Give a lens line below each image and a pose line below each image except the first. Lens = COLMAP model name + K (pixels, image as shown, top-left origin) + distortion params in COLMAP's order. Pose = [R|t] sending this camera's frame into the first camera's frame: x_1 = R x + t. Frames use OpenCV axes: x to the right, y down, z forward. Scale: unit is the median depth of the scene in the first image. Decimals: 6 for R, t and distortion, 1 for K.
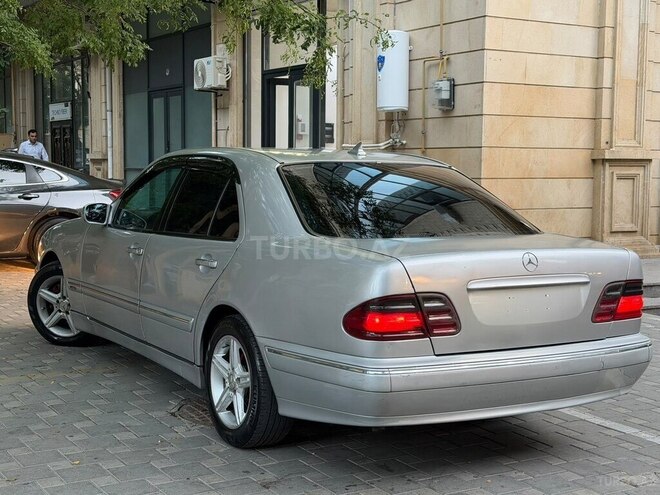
lens RADIAL K [[1090.2, 0, 310.7], [0, 1090.2, 246.7], [0, 0, 1]] dist [0.150286, -0.048600]
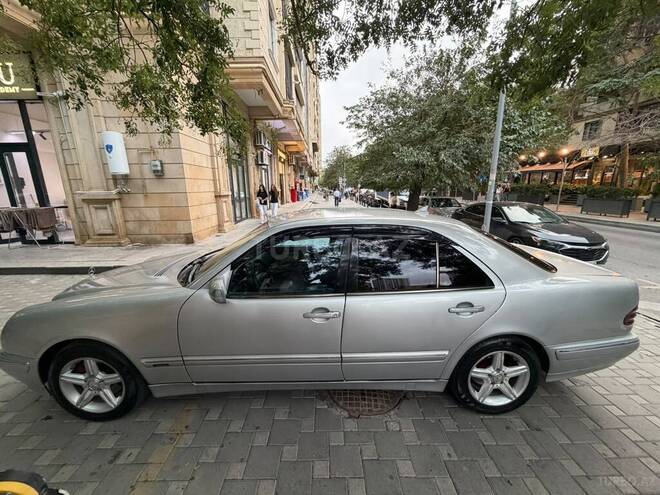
lens RADIAL K [[268.4, 0, 330.0], [0, 268.4, 247.5], [0, 0, 1]] dist [-0.000236, -0.000078]
pose [[0.474109, -0.208669, 0.855382, -0.192721], [0.077575, 0.977632, 0.195494, -0.061656], [-0.877042, -0.026329, 0.479692, 0.438939]]
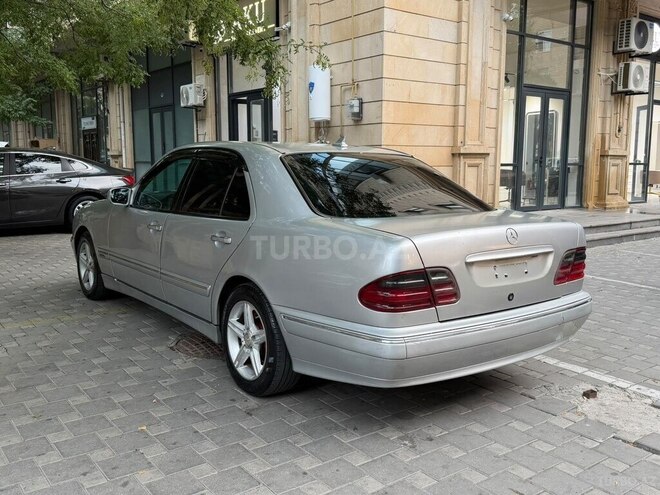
lens RADIAL K [[665.3, 0, 330.0], [0, 665.3, 247.5], [0, 0, 1]] dist [0.191956, -0.516395]
pose [[0.994078, -0.018784, 0.107036, -0.011412], [0.012901, 0.998381, 0.055395, -0.003984], [-0.107903, -0.053686, 0.992711, 0.099016]]
